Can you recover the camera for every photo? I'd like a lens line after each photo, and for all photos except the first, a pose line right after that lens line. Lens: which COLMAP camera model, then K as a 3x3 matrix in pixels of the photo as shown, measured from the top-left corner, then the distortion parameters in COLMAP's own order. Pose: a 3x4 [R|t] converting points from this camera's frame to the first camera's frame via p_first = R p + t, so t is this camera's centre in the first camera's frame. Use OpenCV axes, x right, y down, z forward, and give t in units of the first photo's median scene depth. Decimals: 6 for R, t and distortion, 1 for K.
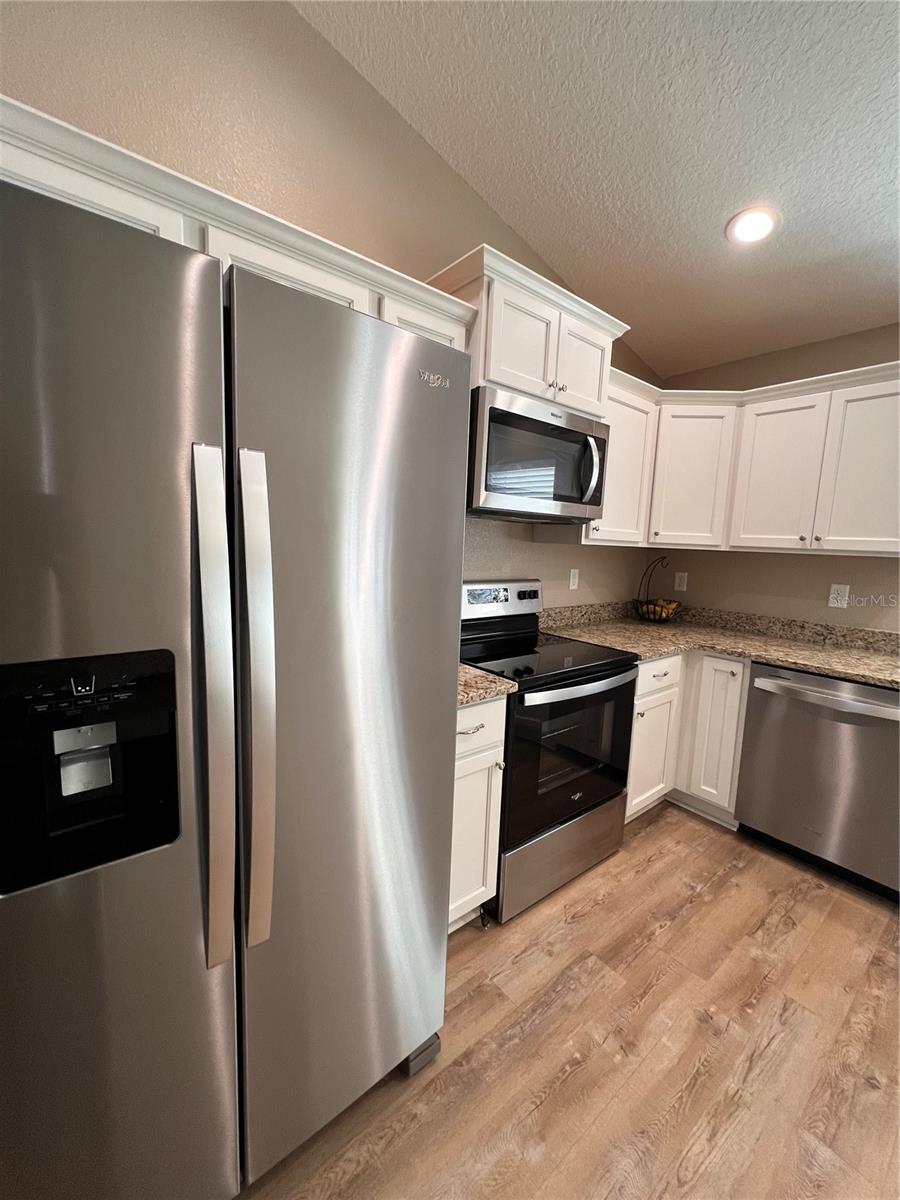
lens RADIAL K [[478.7, 0, 449.8], [0, 478.7, 593.2], [0, 0, 1]] dist [-0.001476, 0.000112]
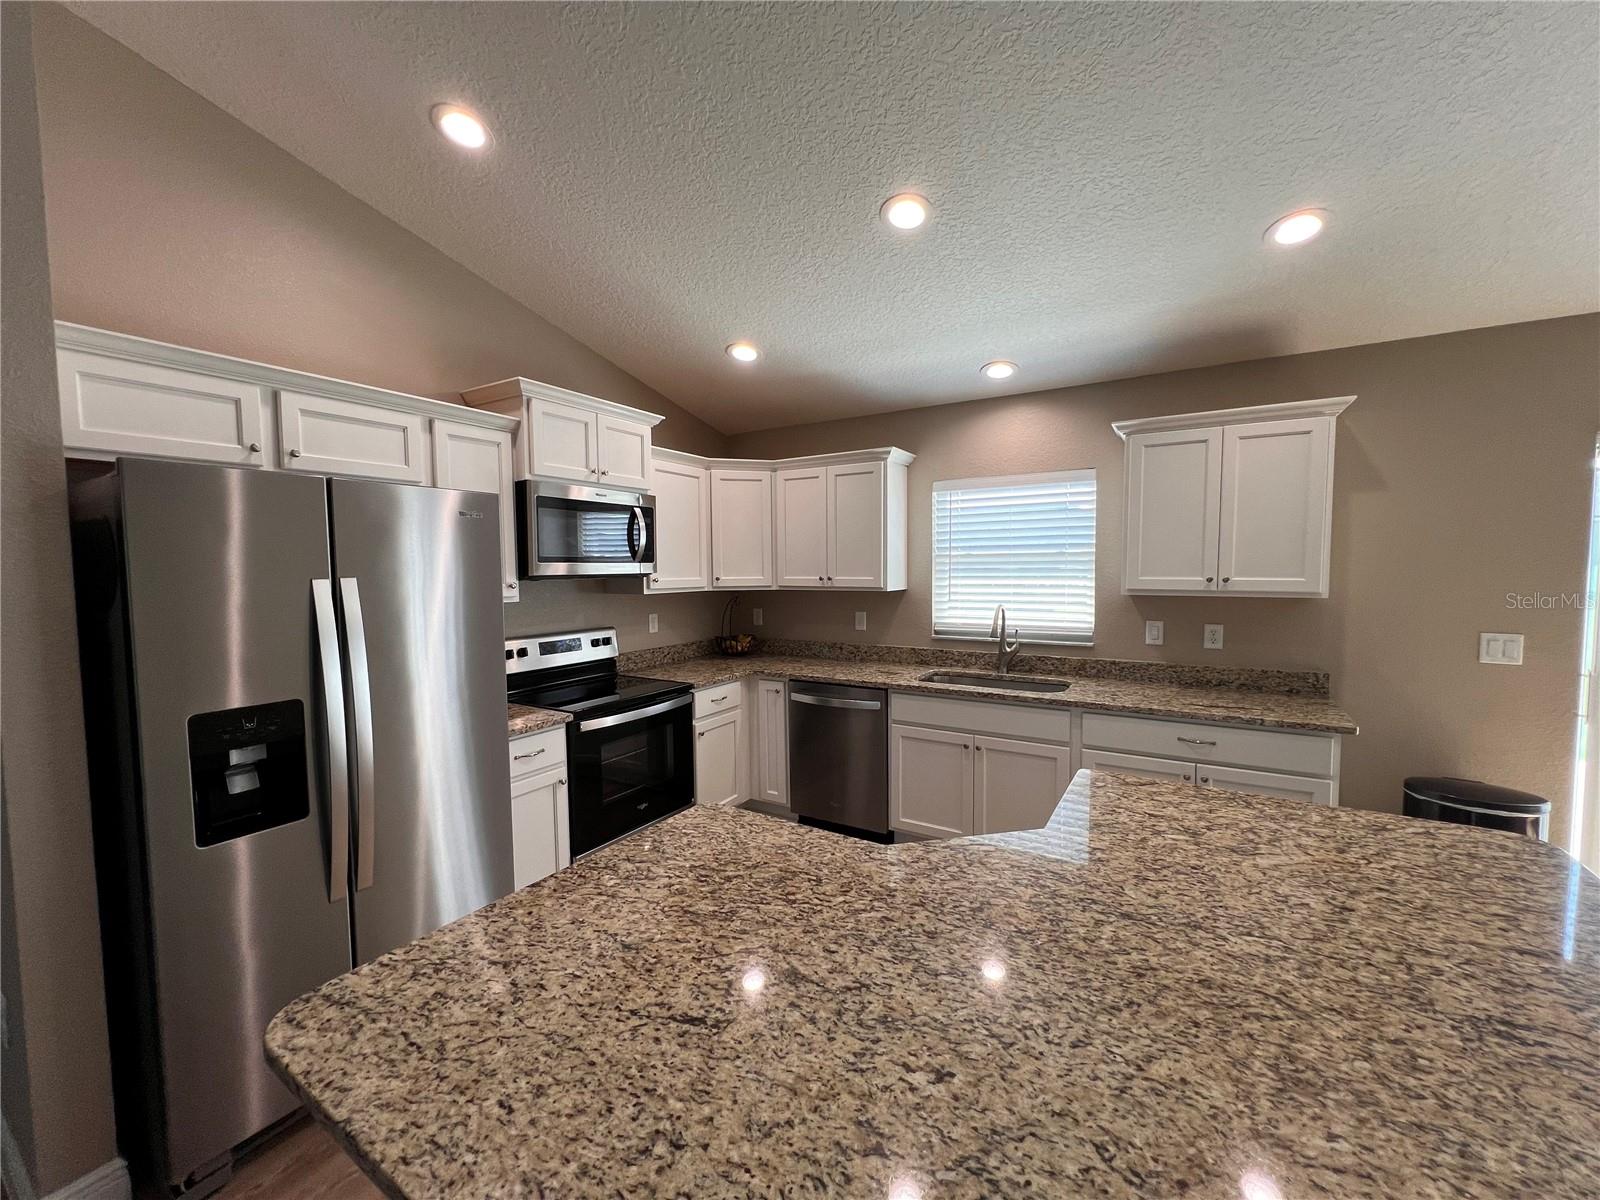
lens RADIAL K [[638.3, 0, 798.9], [0, 638.3, 602.9], [0, 0, 1]] dist [-0.001476, 0.000112]
pose [[0.942252, -0.068752, 0.327772, 0.125022], [0.084399, 0.995861, -0.033736, 0.001417], [-0.324096, 0.059452, 0.944154, -0.592633]]
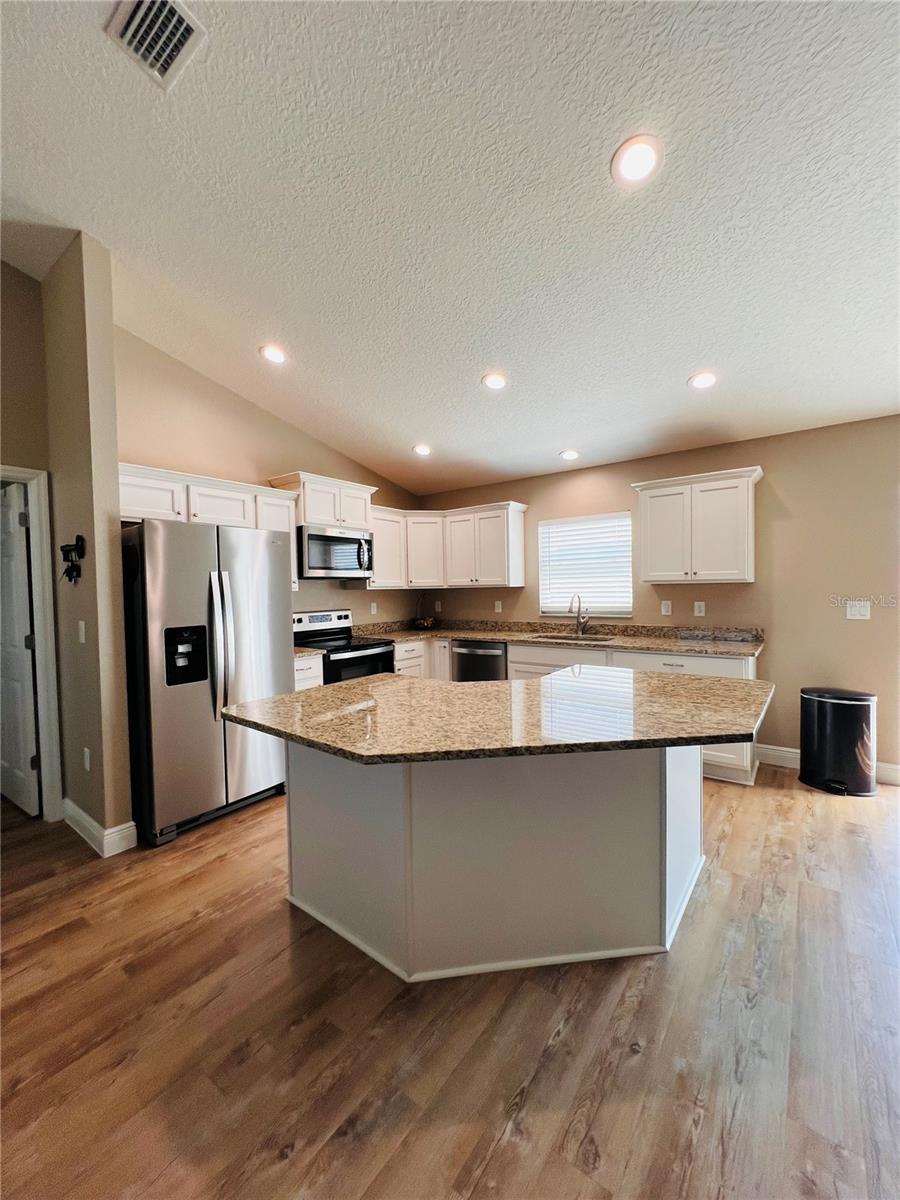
lens RADIAL K [[478.7, 0, 448.0], [0, 478.7, 599.3], [0, 0, 1]] dist [-0.001476, 0.000112]
pose [[0.970042, -0.066218, 0.233737, 0.137031], [0.086085, 0.993398, -0.075833, 0.123871], [-0.227172, 0.093682, 0.969338, -1.053786]]
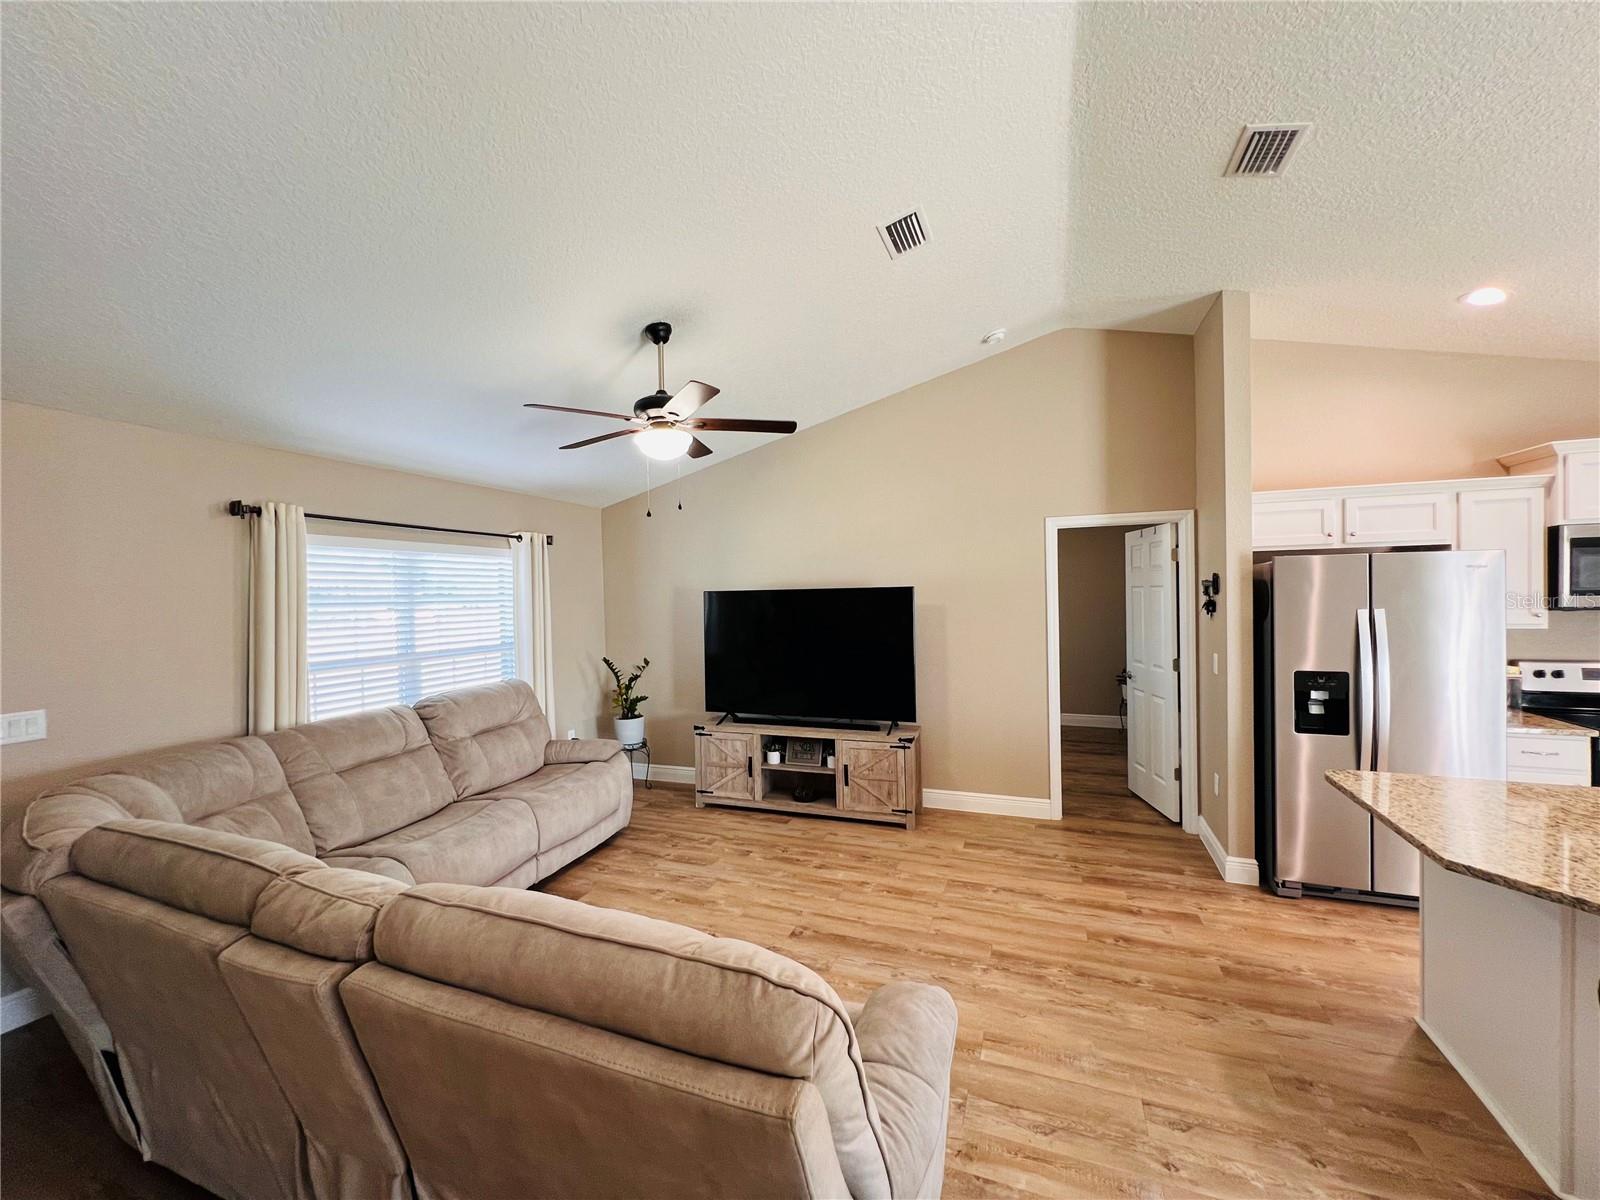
lens RADIAL K [[638.3, 0, 797.8], [0, 638.3, 602.5], [0, 0, 1]] dist [-0.001476, 0.000112]
pose [[0.491582, -0.036486, -0.870067, 0.459228], [-0.059380, 0.995392, -0.075291, 0.066114], [0.868805, 0.088676, 0.487150, -1.482793]]
